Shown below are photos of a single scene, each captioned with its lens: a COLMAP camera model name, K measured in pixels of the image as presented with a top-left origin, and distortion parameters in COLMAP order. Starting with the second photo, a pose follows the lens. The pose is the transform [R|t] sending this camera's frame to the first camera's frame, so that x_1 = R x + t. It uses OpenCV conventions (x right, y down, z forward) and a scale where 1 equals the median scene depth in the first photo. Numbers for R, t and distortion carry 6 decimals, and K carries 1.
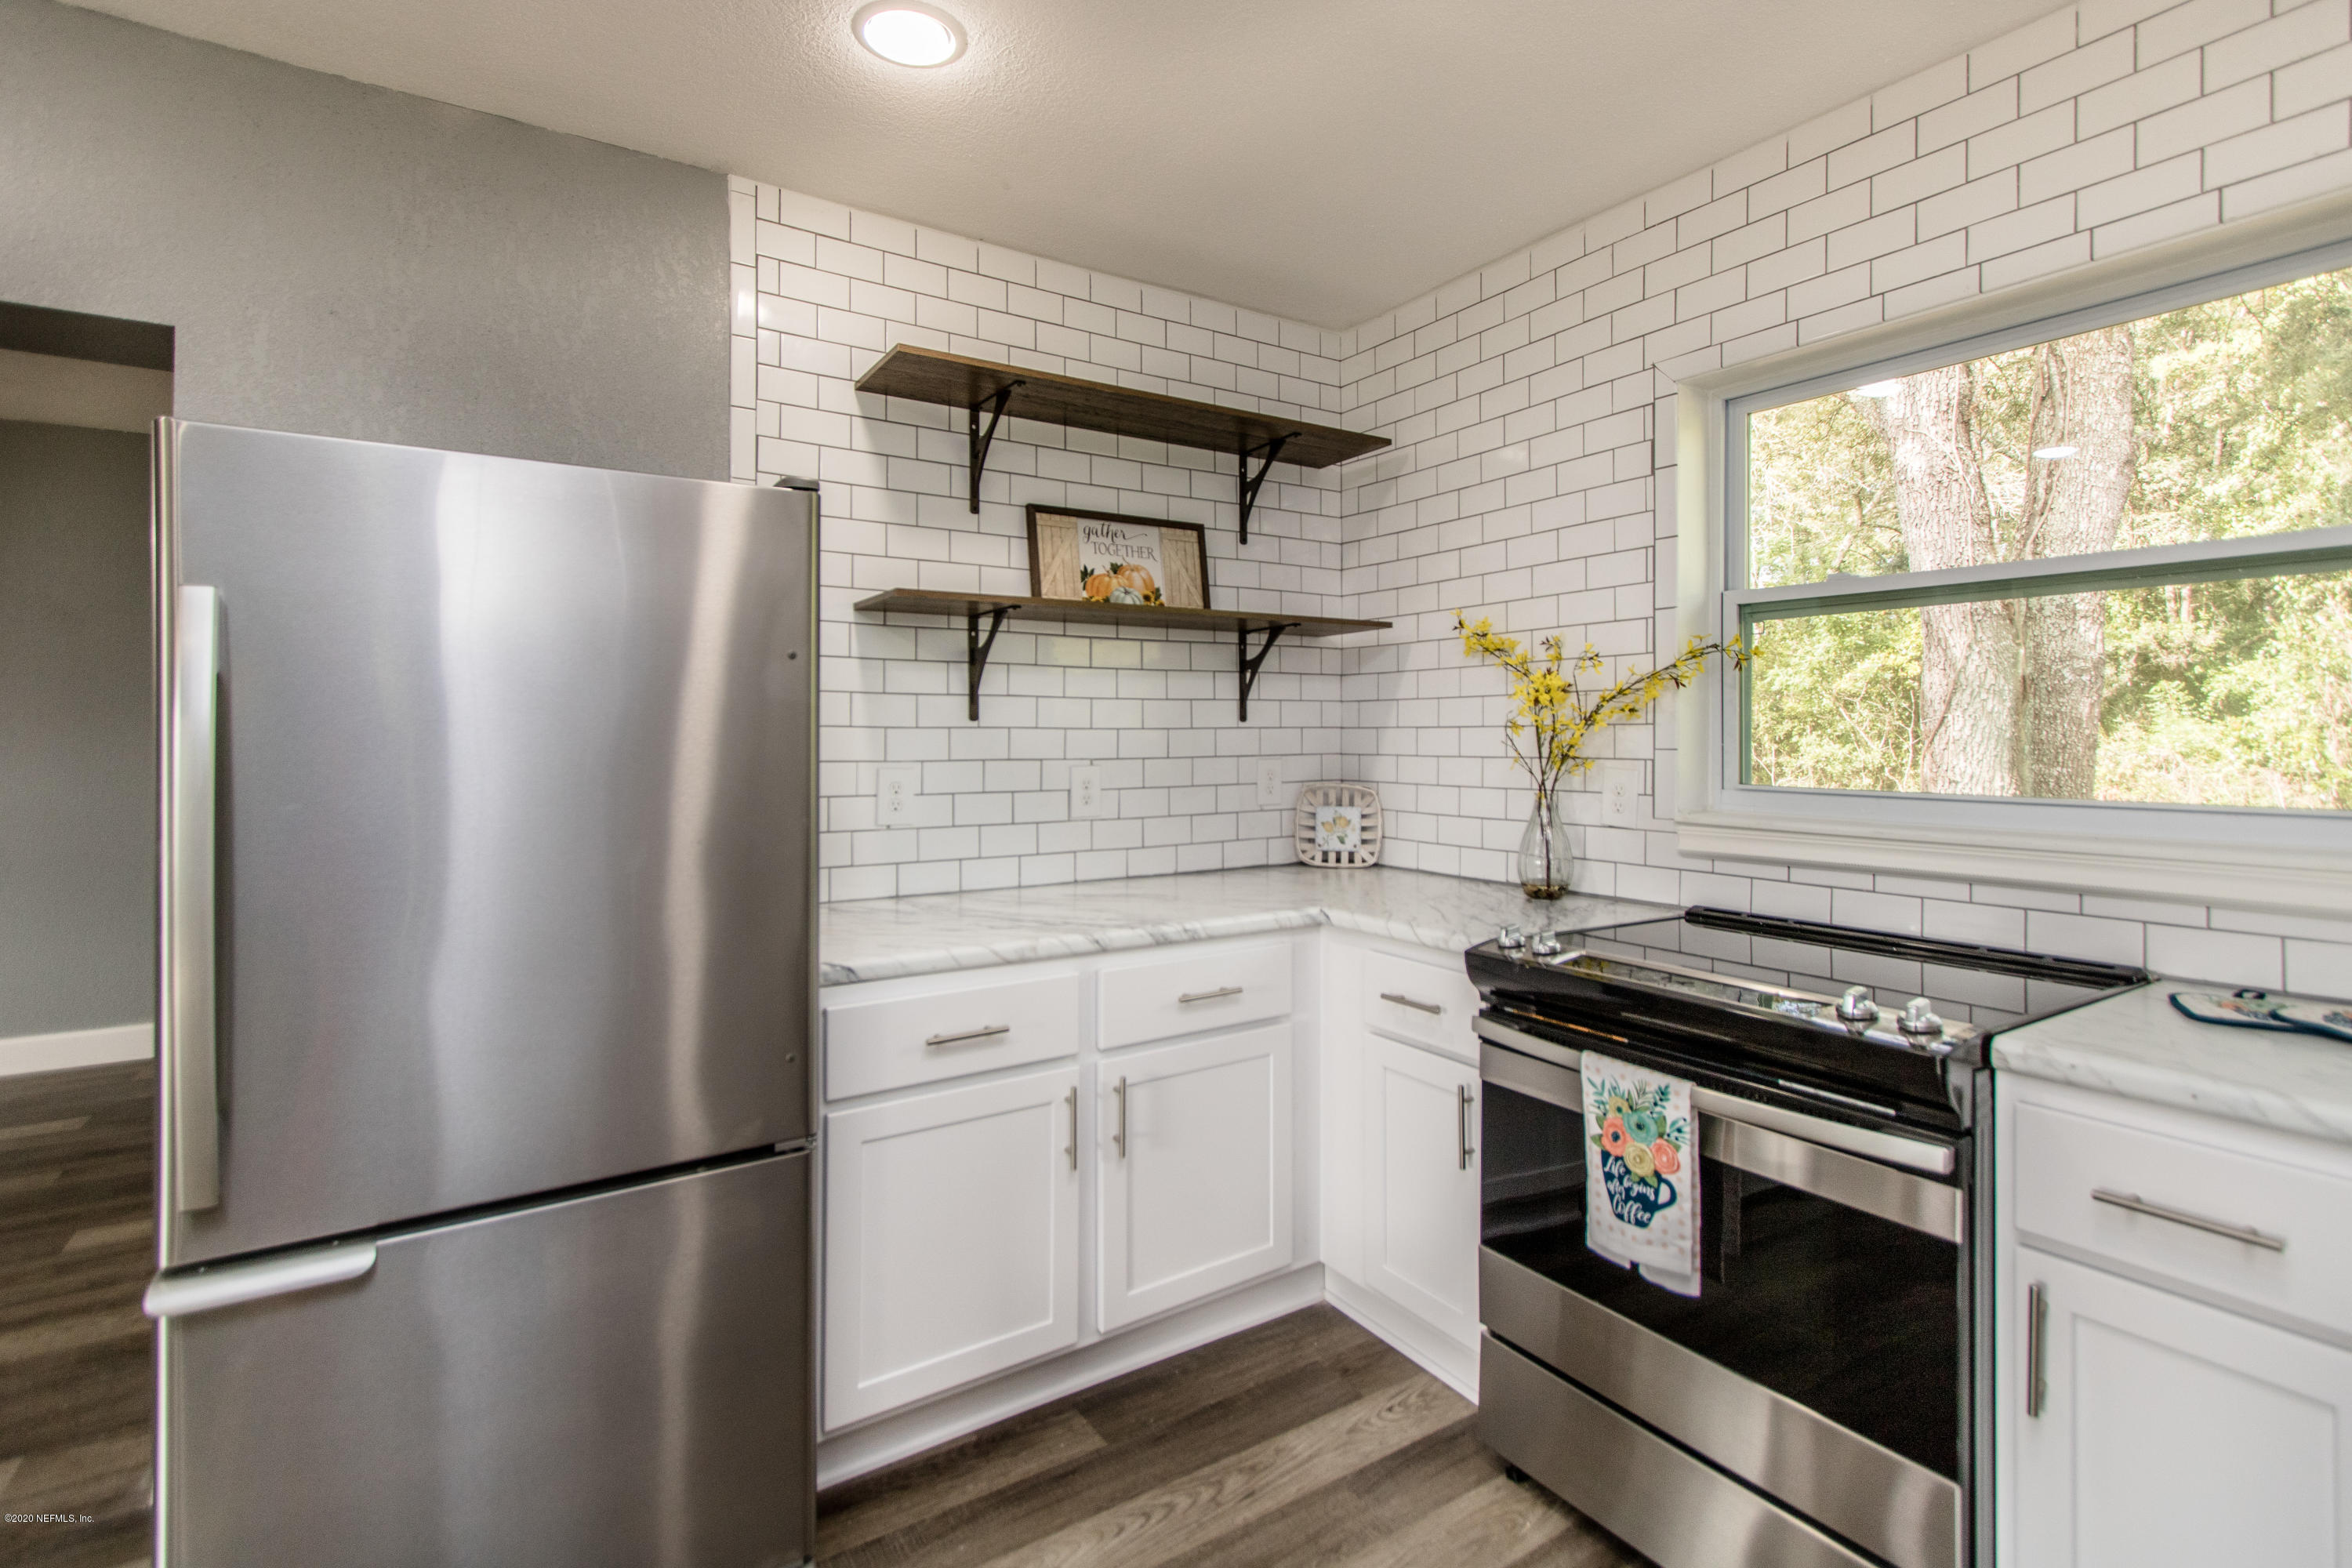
lens RADIAL K [[1086.5, 0, 1184.7], [0, 1086.5, 721.3], [0, 0, 1]] dist [0.011222, -0.004598]
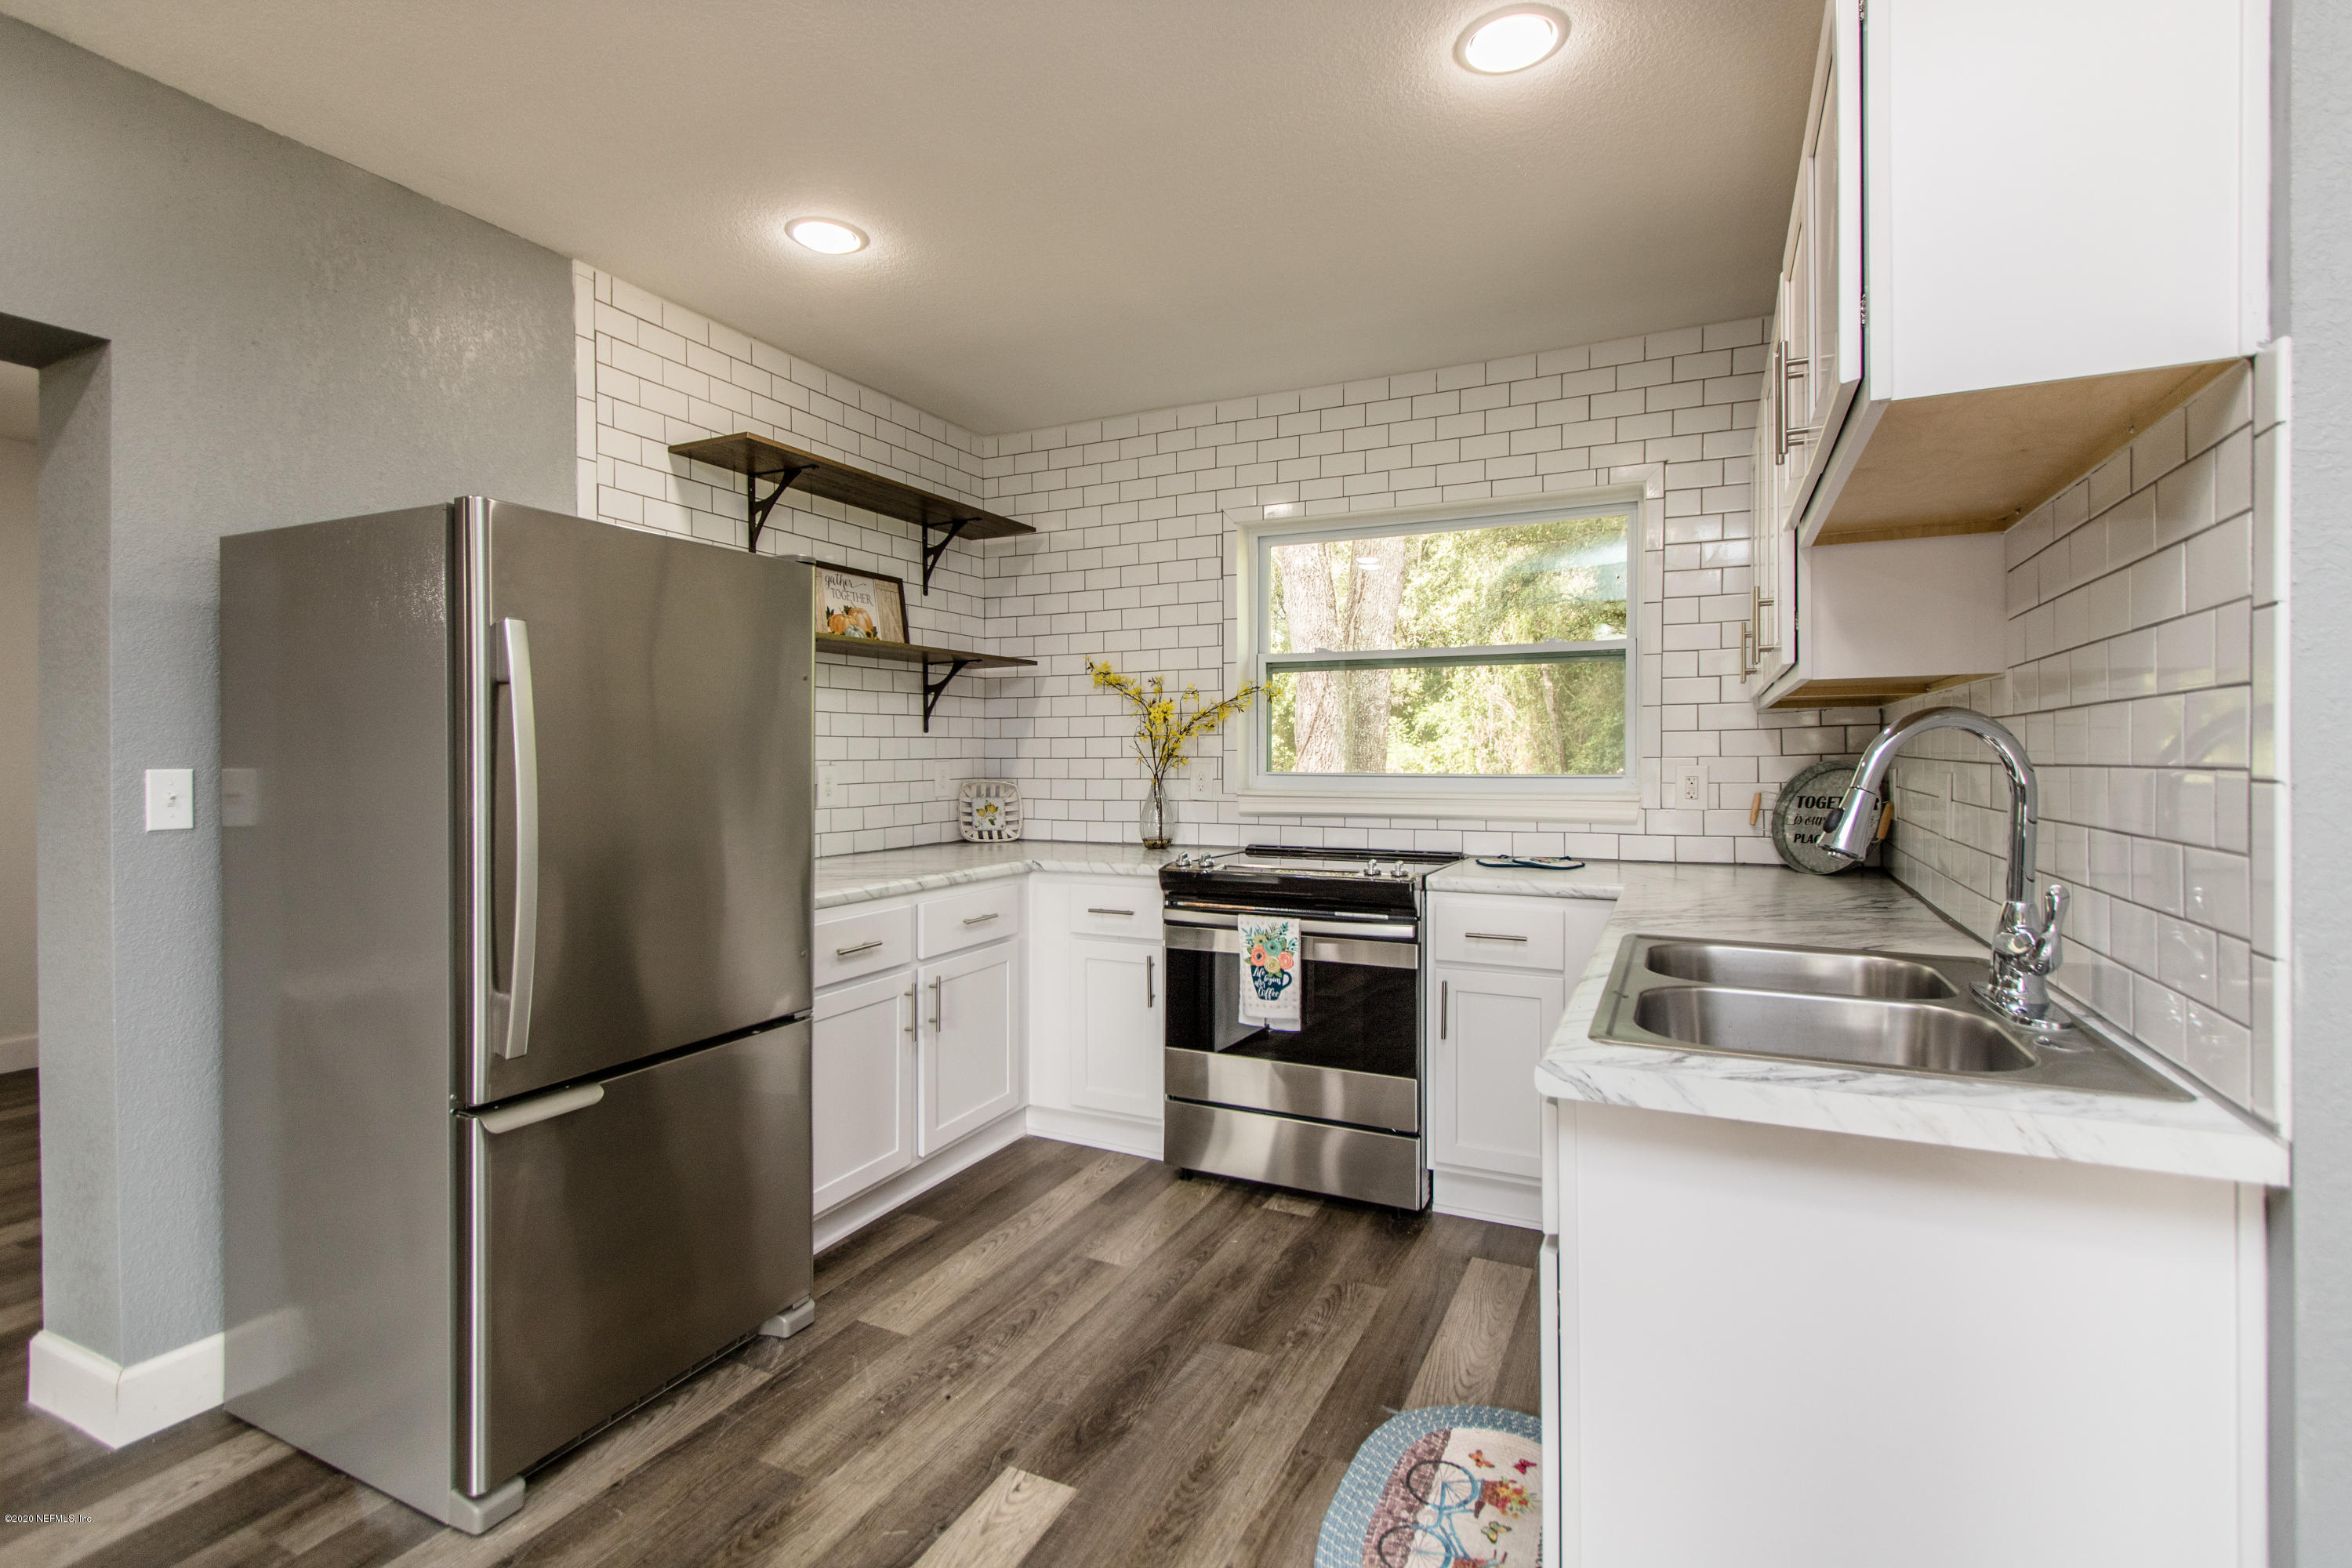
lens RADIAL K [[1086.5, 0, 1174.9], [0, 1086.5, 756.3], [0, 0, 1]] dist [0.011222, -0.004598]
pose [[0.854261, -0.002161, 0.519840, -0.457918], [-0.003817, 0.999938, 0.010430, 0.017542], [-0.519831, -0.010894, 0.854200, -0.329422]]
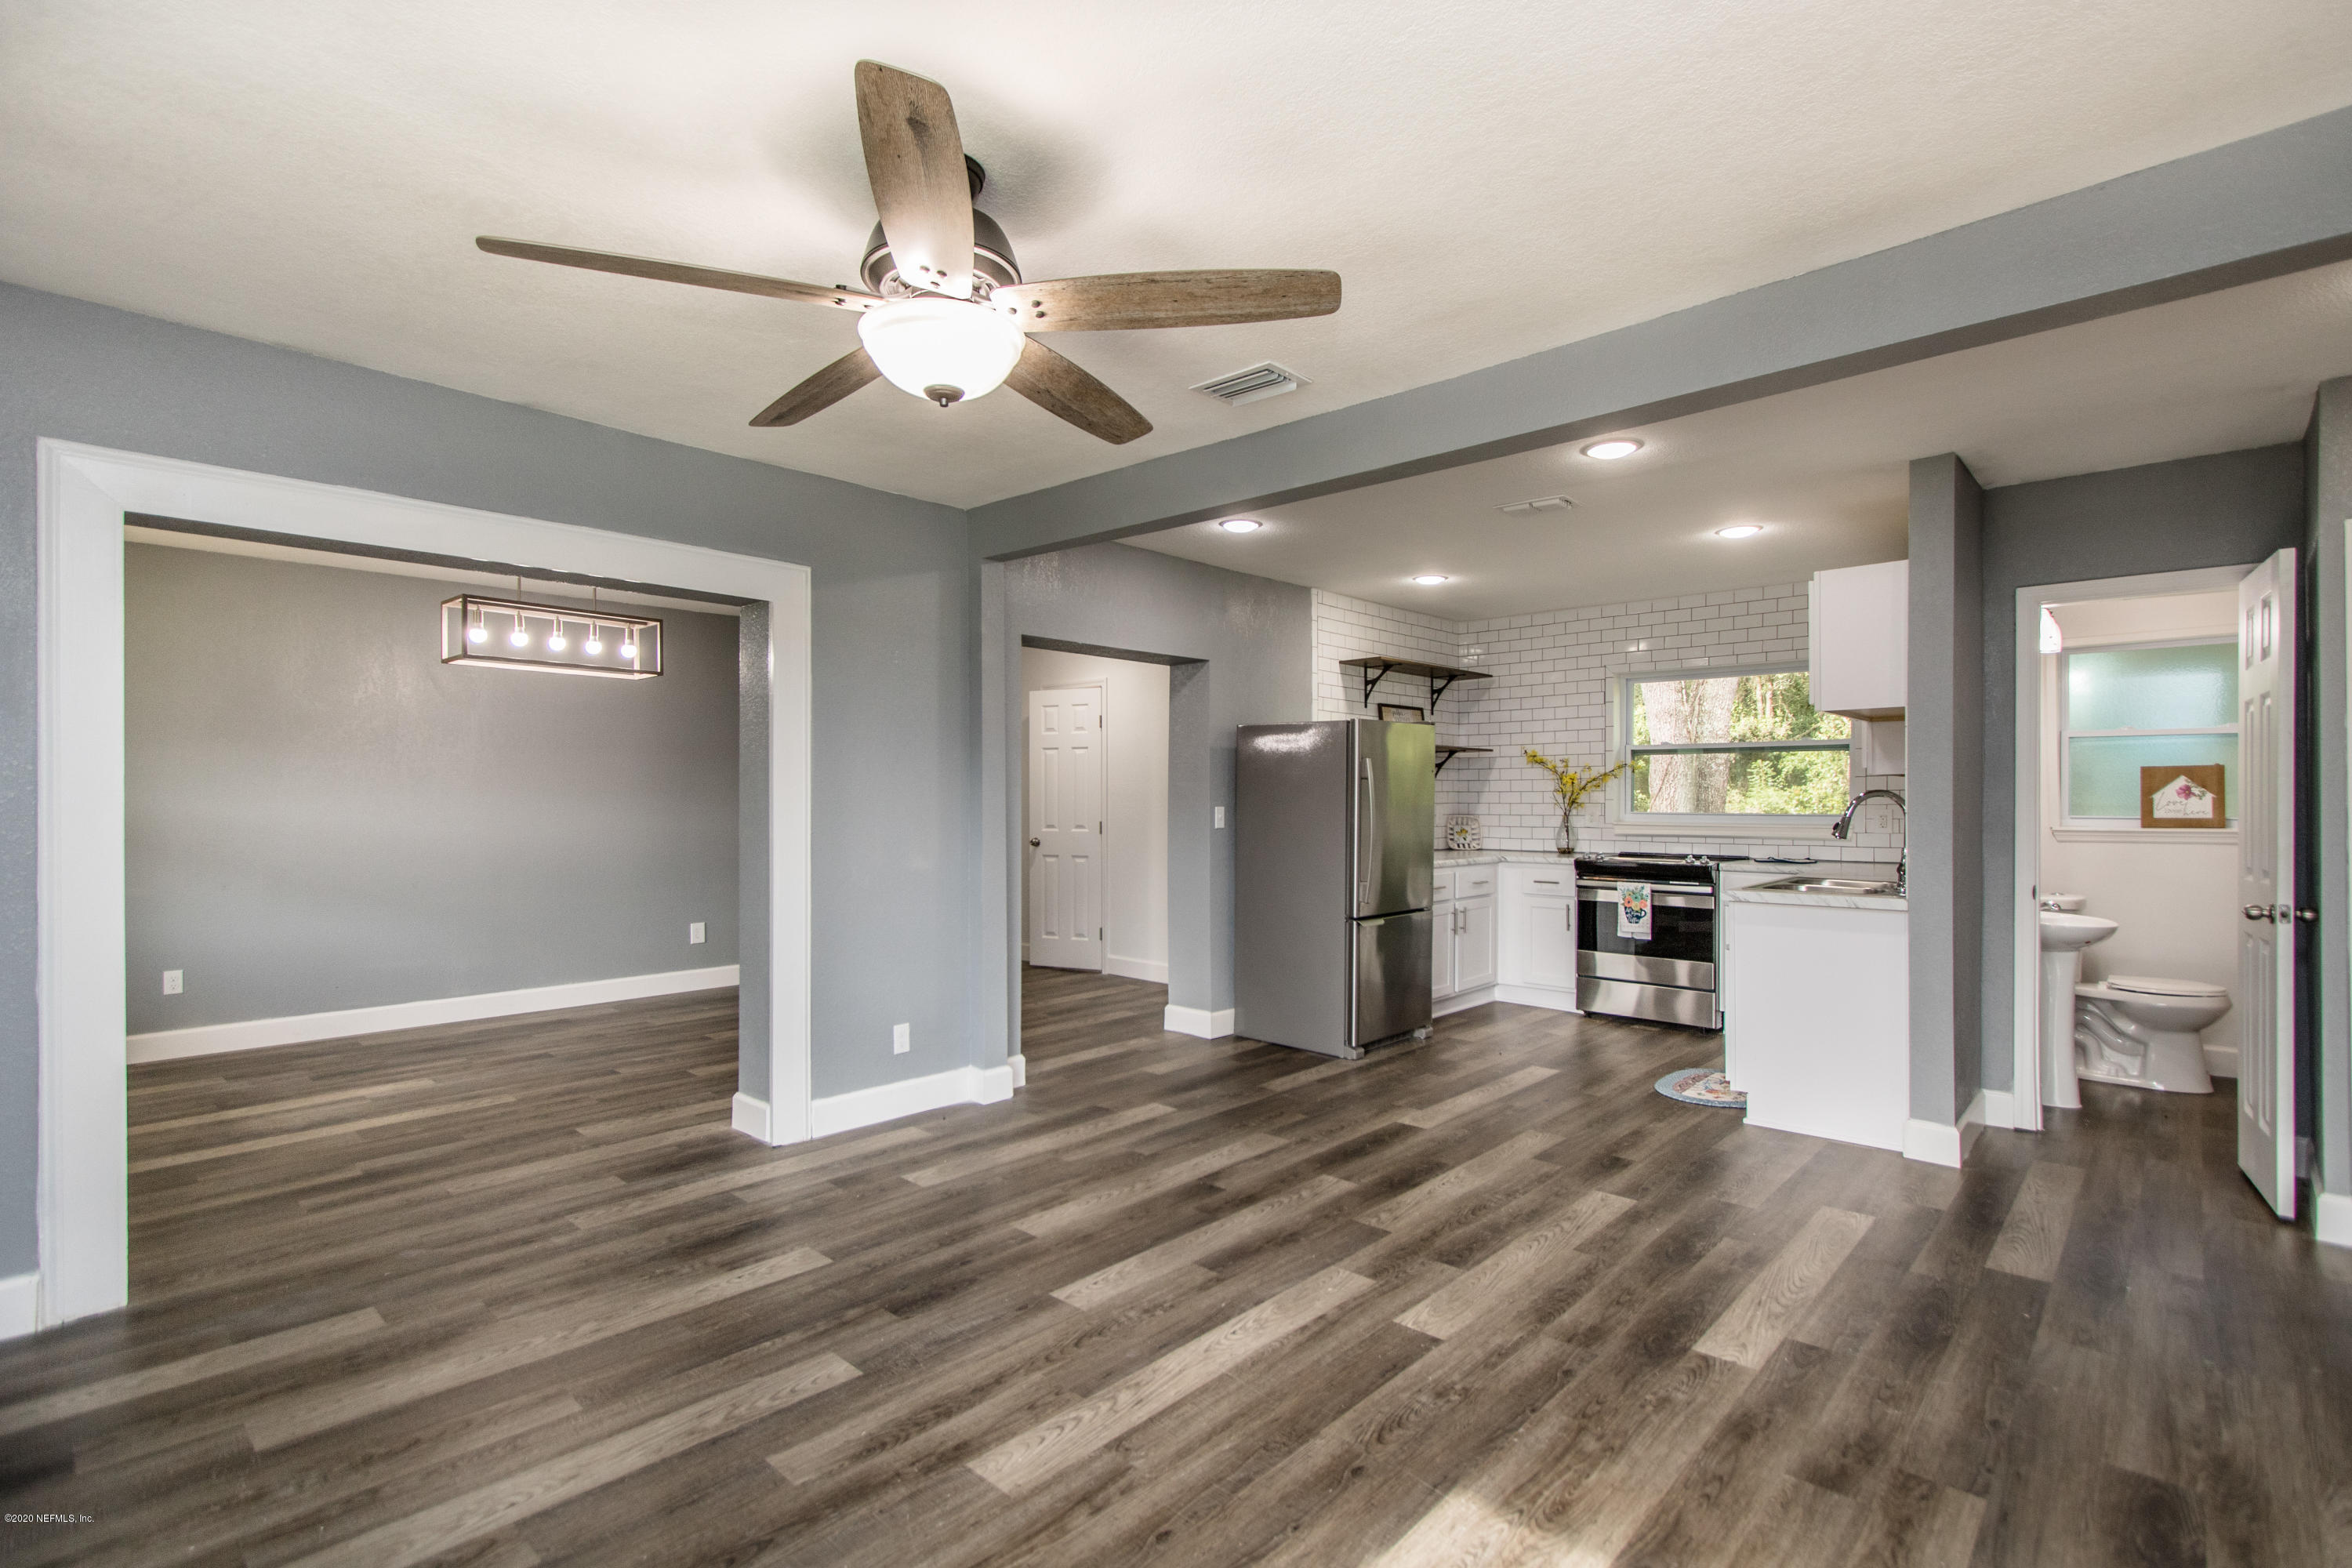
lens RADIAL K [[1086.5, 0, 1180.8], [0, 1086.5, 788.9], [0, 0, 1]] dist [0.011222, -0.004598]
pose [[0.970066, 0.003251, 0.242818, -1.339242], [-0.004010, 0.999988, 0.002634, -0.005552], [-0.242807, -0.003529, 0.970068, -1.500031]]
